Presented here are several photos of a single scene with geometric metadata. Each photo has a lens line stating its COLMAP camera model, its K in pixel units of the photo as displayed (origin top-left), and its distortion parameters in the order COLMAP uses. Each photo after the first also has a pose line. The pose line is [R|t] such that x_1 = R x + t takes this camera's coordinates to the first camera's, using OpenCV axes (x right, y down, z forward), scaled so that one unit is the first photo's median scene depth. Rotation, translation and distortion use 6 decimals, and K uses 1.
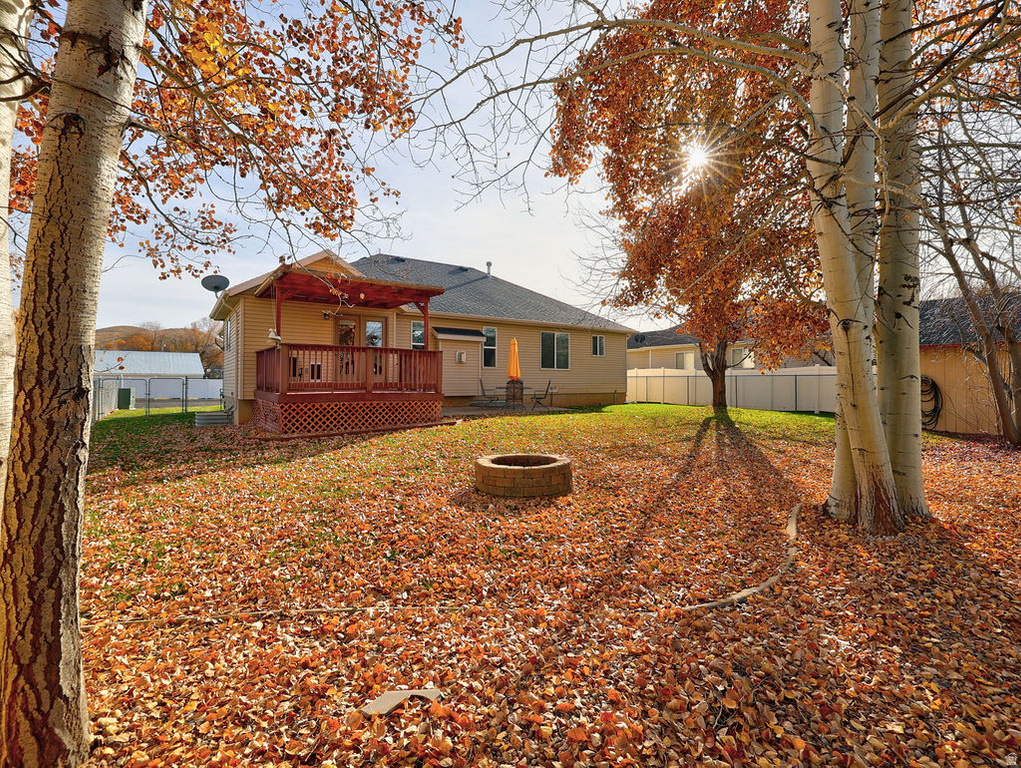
lens RADIAL K [[476.5, 0, 510.5], [0, 476.5, 384.0], [0, 0, 1]] dist [0.000819, 0.000138]
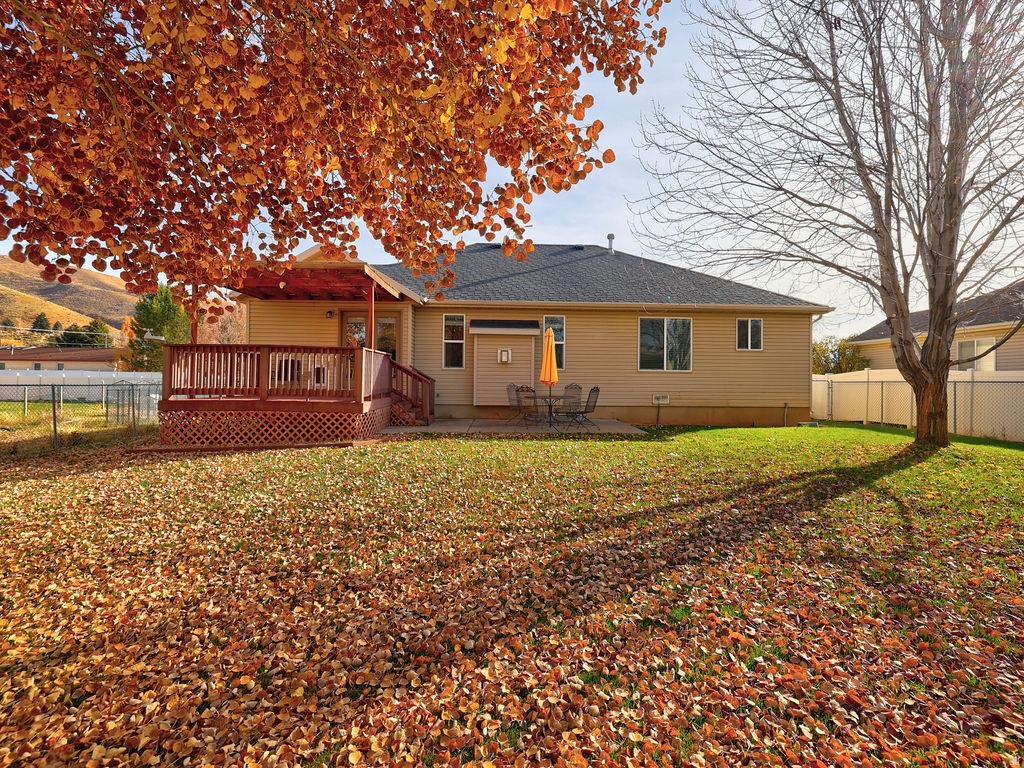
lens RADIAL K [[477.9, 0, 512.0], [0, 477.9, 384.0], [0, 0, 1]] dist [0.000819, 0.000138]
pose [[0.842268, 0.007948, -0.539000, 0.346291], [-0.010973, 0.999937, -0.002403, -0.009009], [0.538947, 0.007939, 0.842302, 0.362949]]
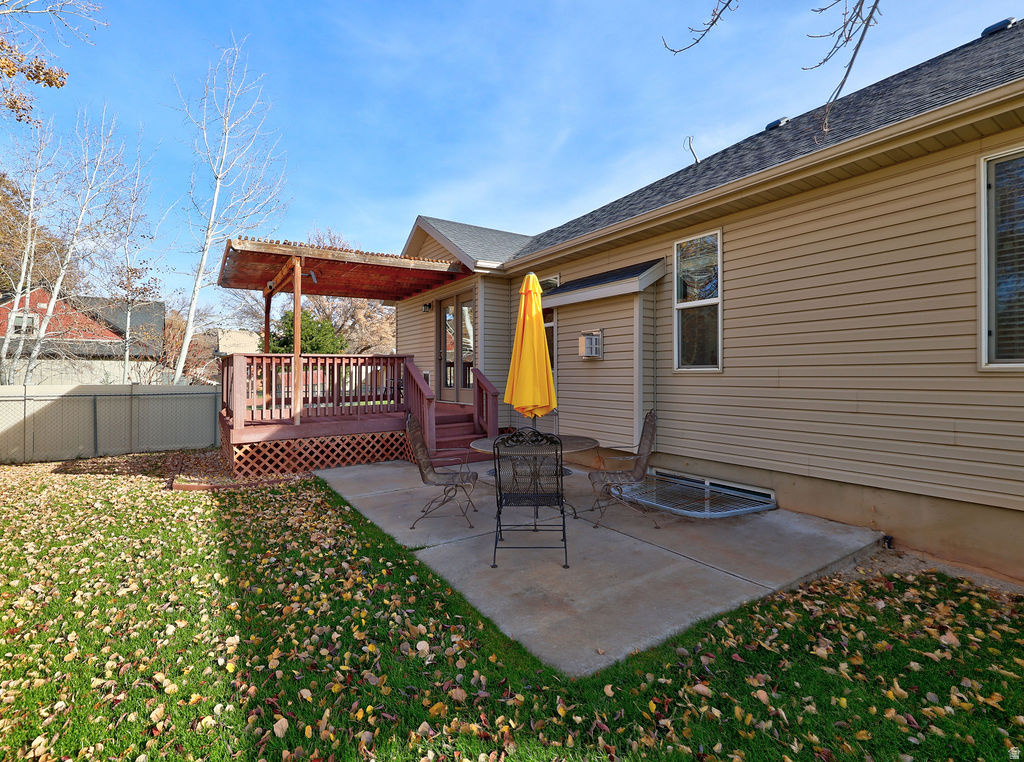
lens RADIAL K [[496.0, 0, 512.0], [0, 496.0, 381.0], [0, 0, 1]] dist [0.017262, 0.000847]
pose [[-0.025848, 0.005996, -0.999648, 0.316161], [-0.005809, 0.999964, 0.006148, -0.031017], [0.999649, 0.005966, -0.025812, 0.991747]]
